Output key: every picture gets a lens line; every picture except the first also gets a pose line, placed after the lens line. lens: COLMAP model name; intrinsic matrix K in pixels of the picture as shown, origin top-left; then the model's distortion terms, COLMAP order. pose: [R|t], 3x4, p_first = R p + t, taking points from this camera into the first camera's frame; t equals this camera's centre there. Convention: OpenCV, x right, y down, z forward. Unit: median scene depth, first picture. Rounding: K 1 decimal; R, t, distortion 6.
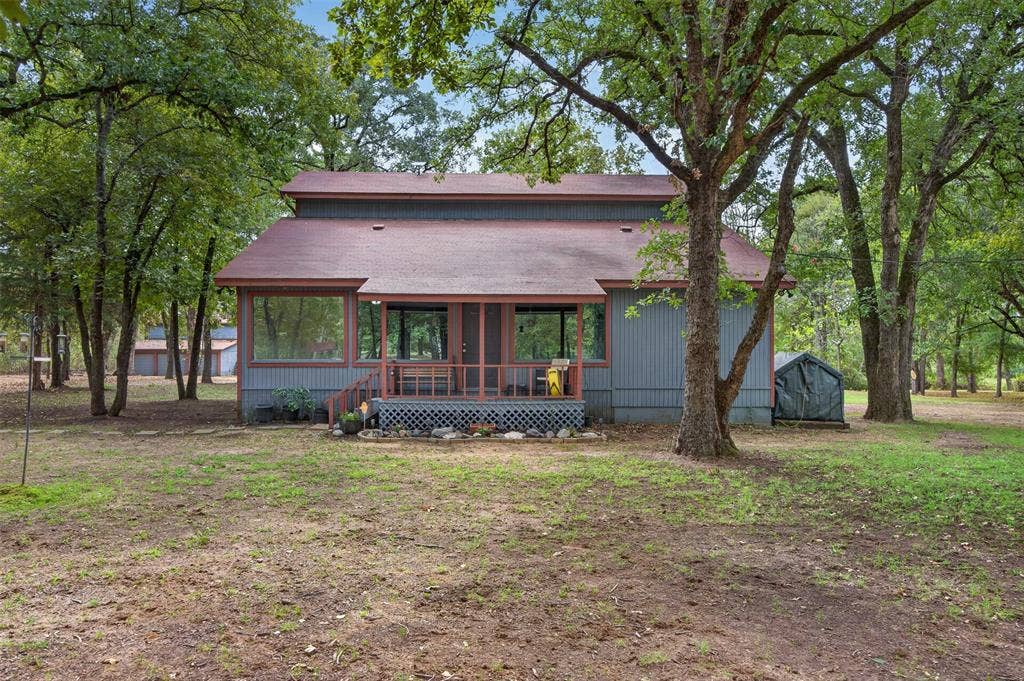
lens RADIAL K [[849.7, 0, 512.2], [0, 849.7, 346.0], [0, 0, 1]] dist [0.007499, 0.002640]
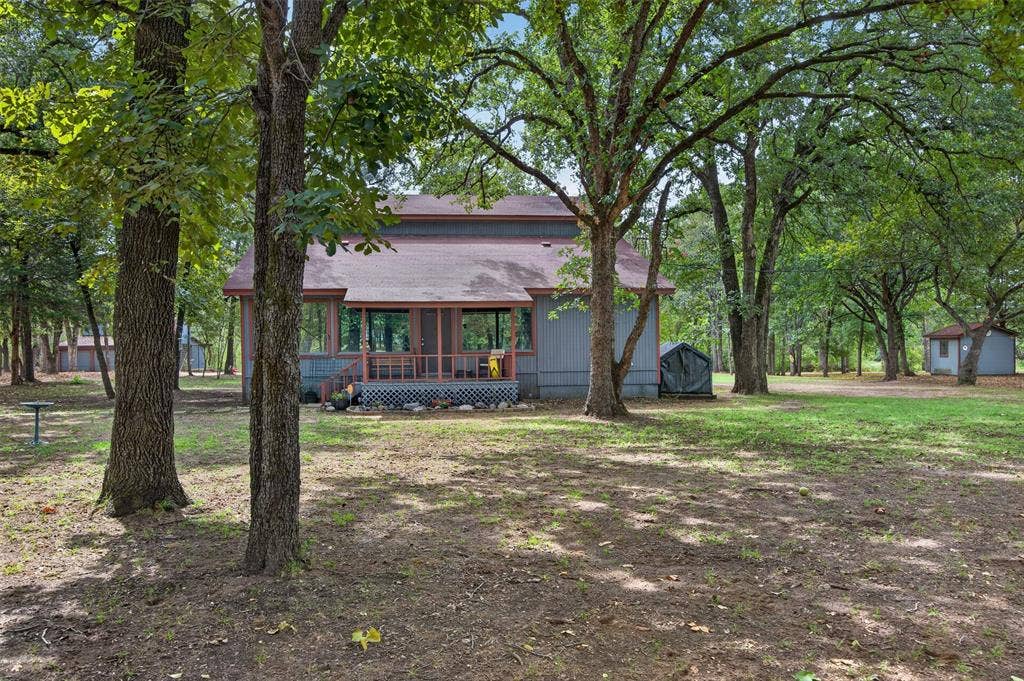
lens RADIAL K [[849.7, 0, 511.7], [0, 849.7, 339.6], [0, 0, 1]] dist [0.007499, 0.002640]
pose [[0.995265, -0.013338, 0.096276, -0.049063], [0.013004, 0.999907, 0.004096, -0.005293], [-0.096322, -0.002825, 0.995346, -0.304856]]
